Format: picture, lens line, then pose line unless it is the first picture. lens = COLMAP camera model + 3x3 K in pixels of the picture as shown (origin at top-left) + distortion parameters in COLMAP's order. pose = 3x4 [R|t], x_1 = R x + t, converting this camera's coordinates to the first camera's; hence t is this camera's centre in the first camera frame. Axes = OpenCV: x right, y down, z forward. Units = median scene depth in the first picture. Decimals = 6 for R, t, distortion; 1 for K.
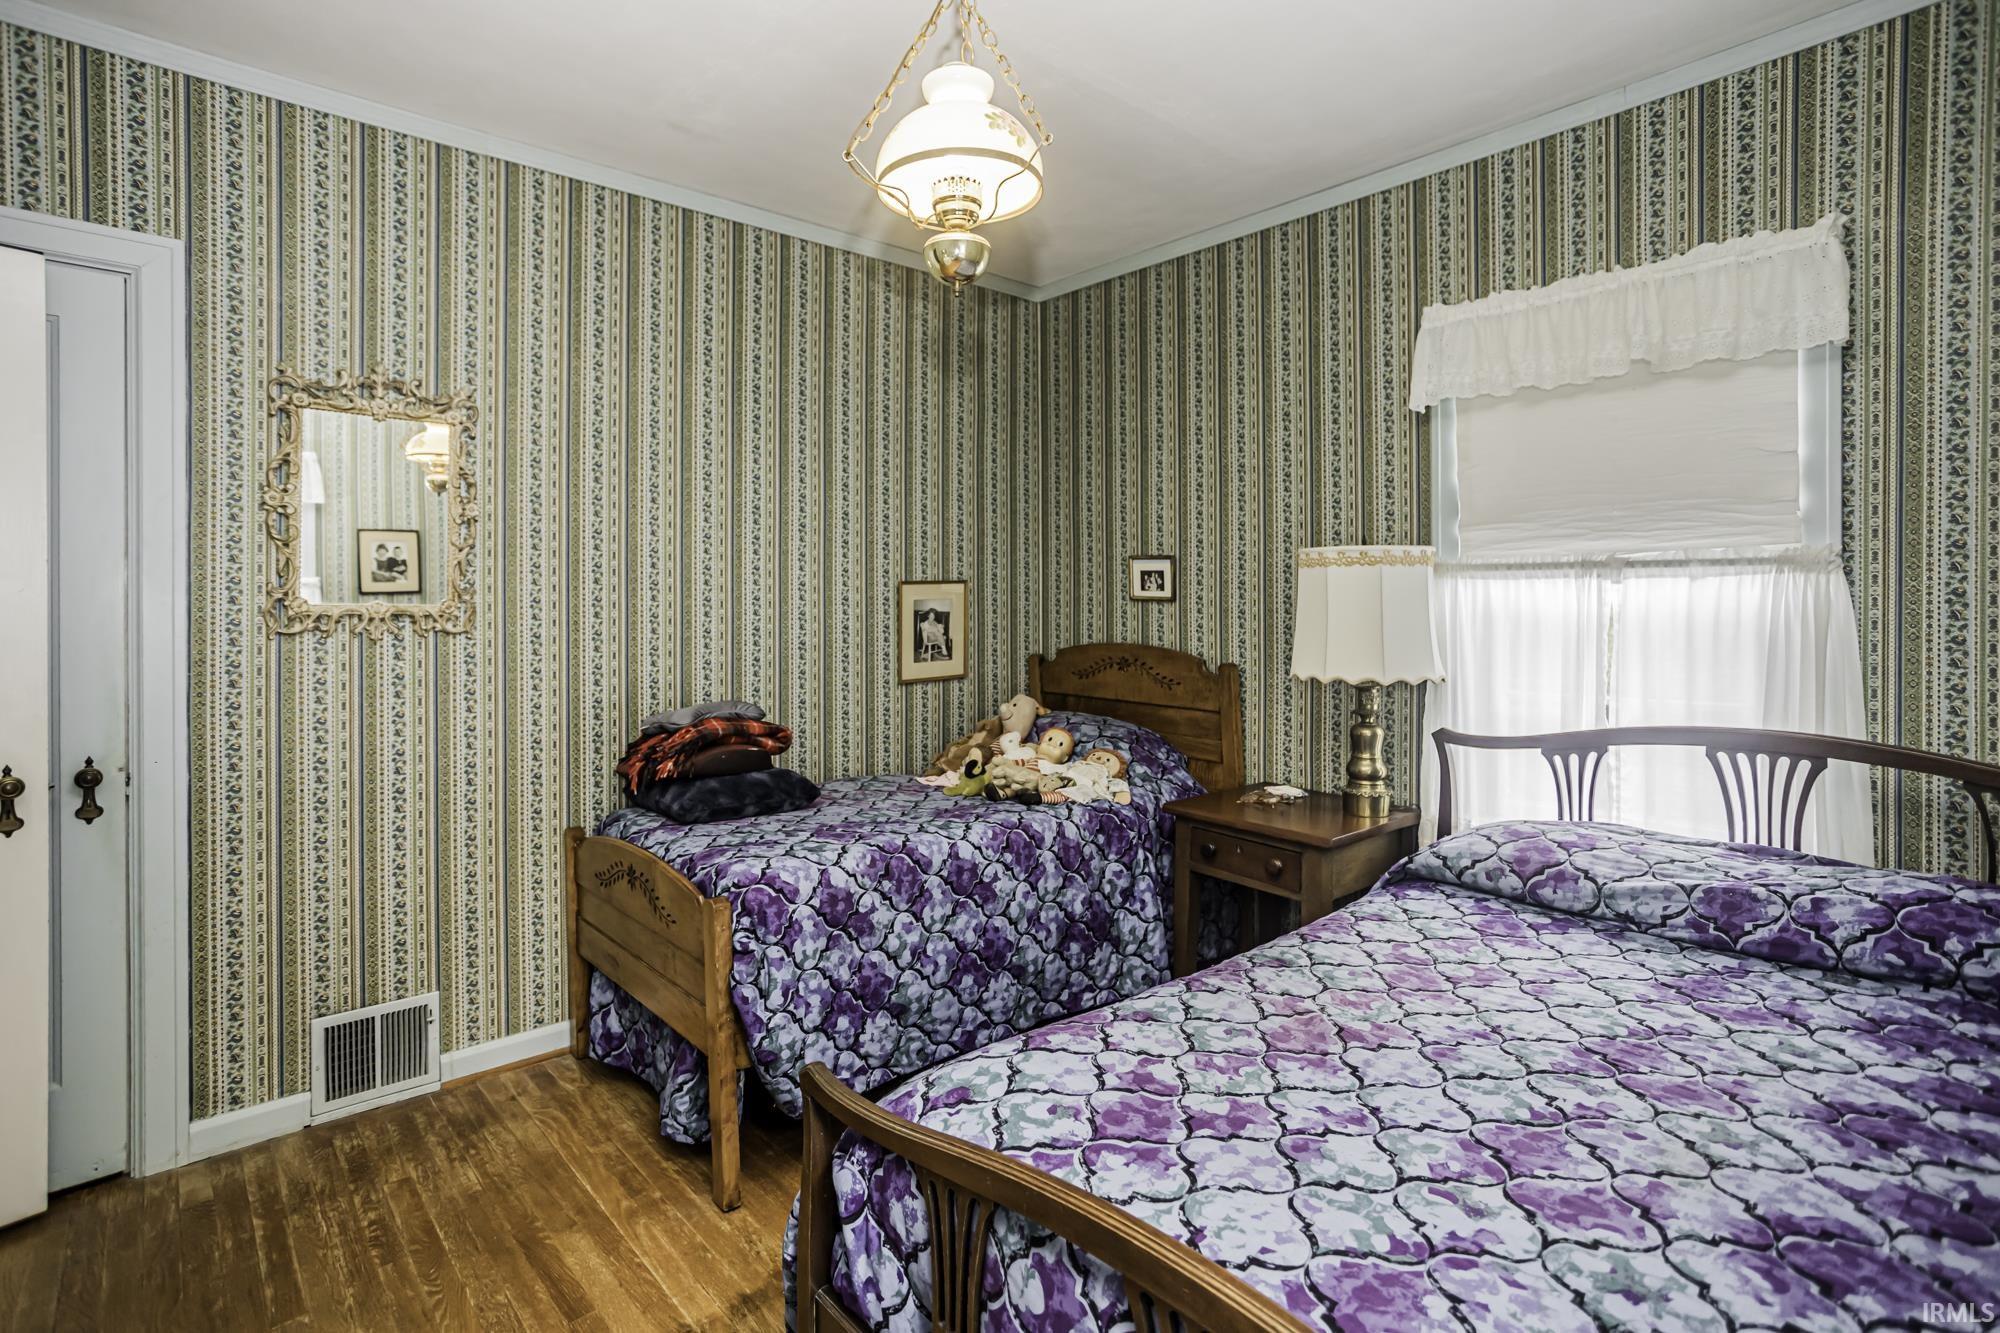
lens RADIAL K [[985.9, 0, 998.9], [0, 985.9, 615.7], [0, 0, 1]] dist [-0.029320, 0.000101]
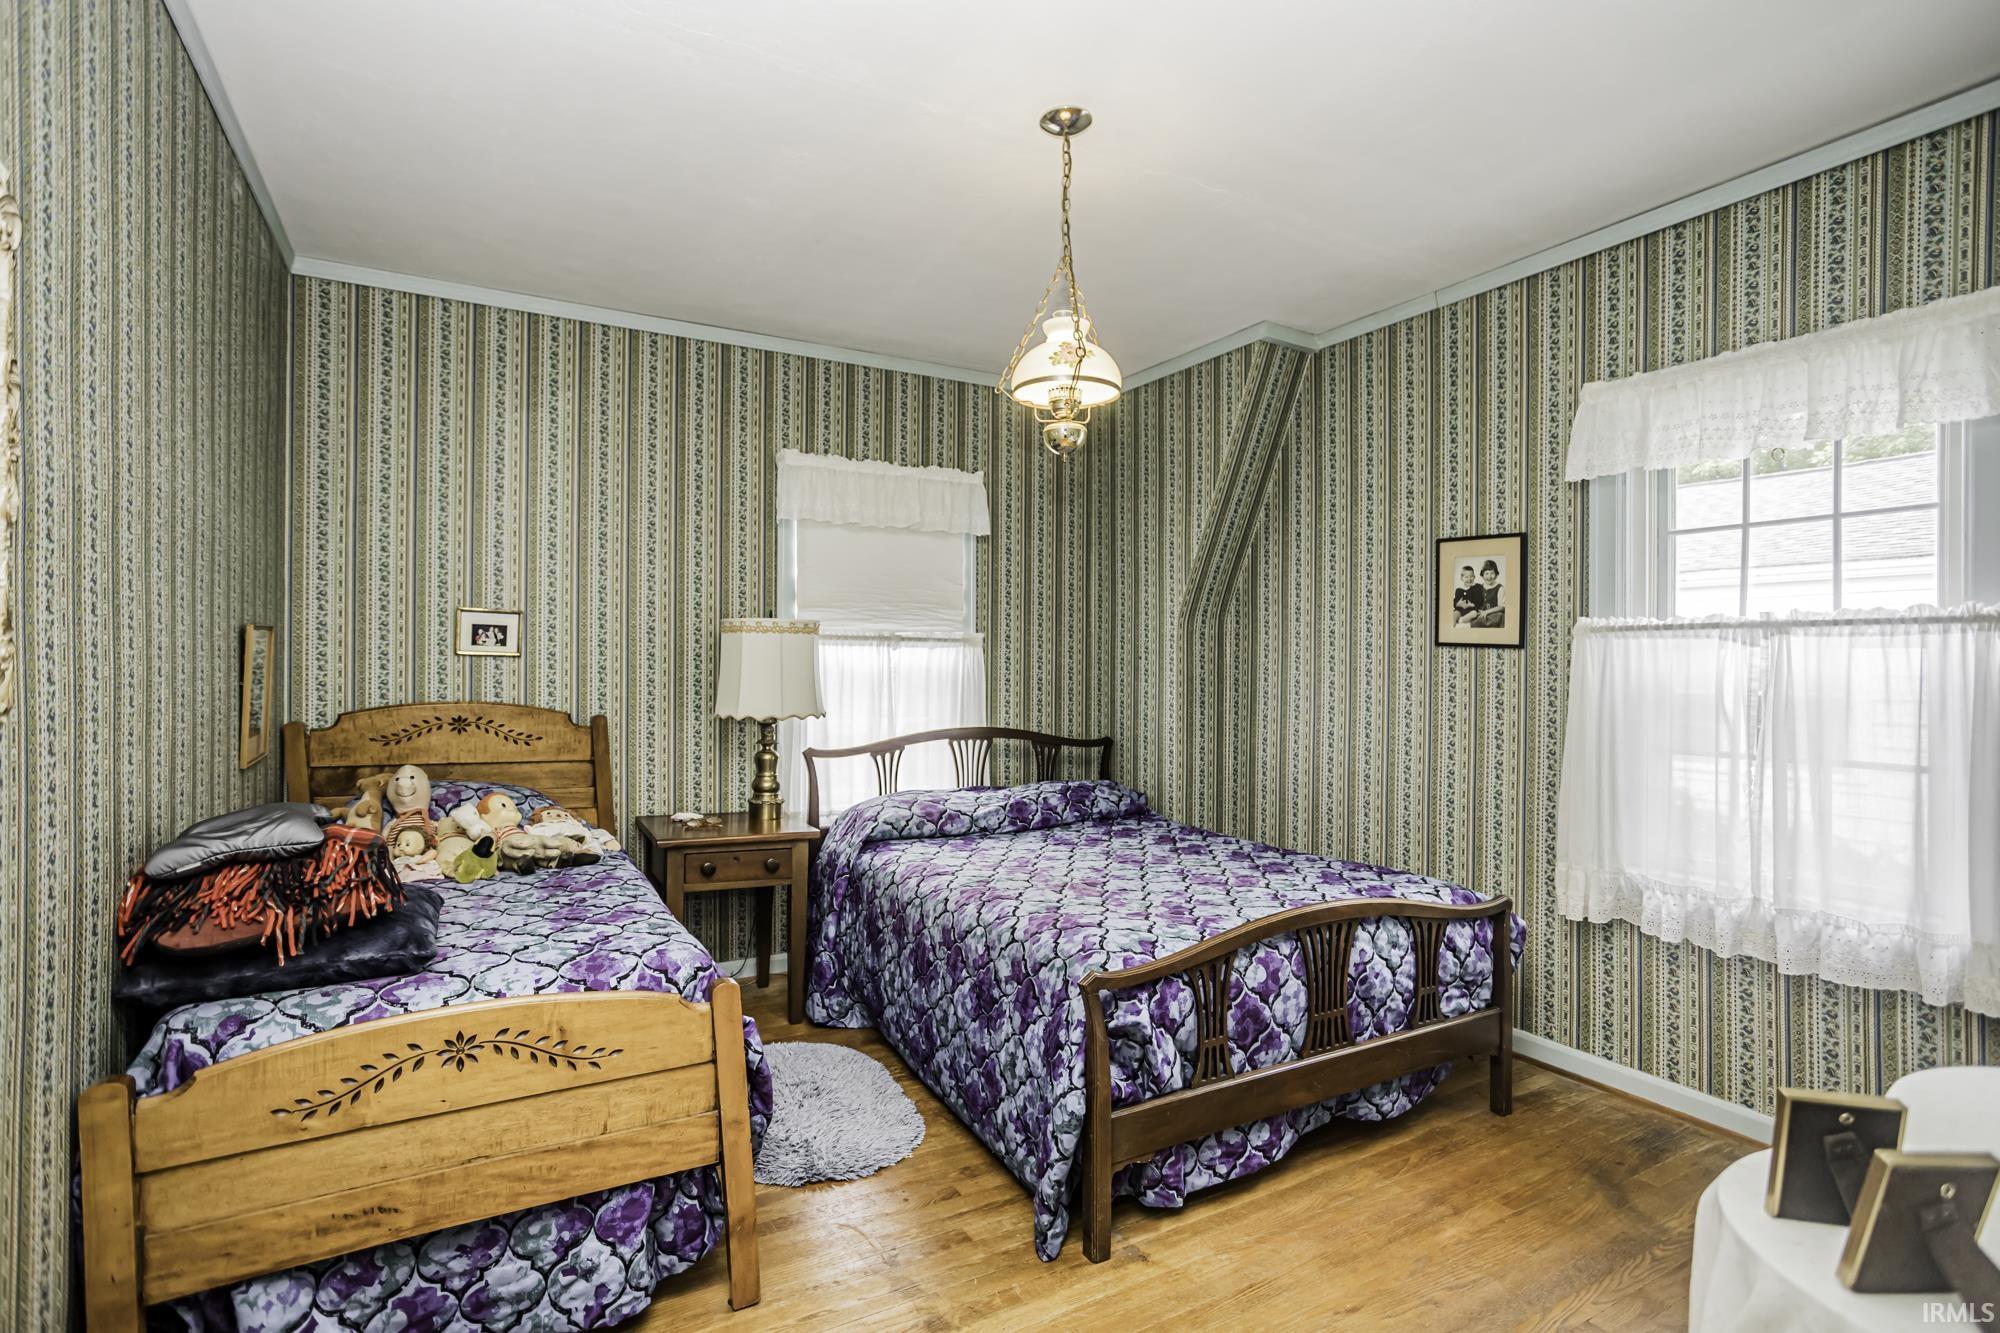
lens RADIAL K [[961.1, 0, 994.7], [0, 961.1, 654.5], [0, 0, 1]] dist [-0.003168, -0.000255]
pose [[0.210555, 0.005889, 0.977564, -0.962880], [0.002321, 0.999976, -0.006524, -0.013918], [-0.977579, 0.003643, 0.210537, 0.477699]]
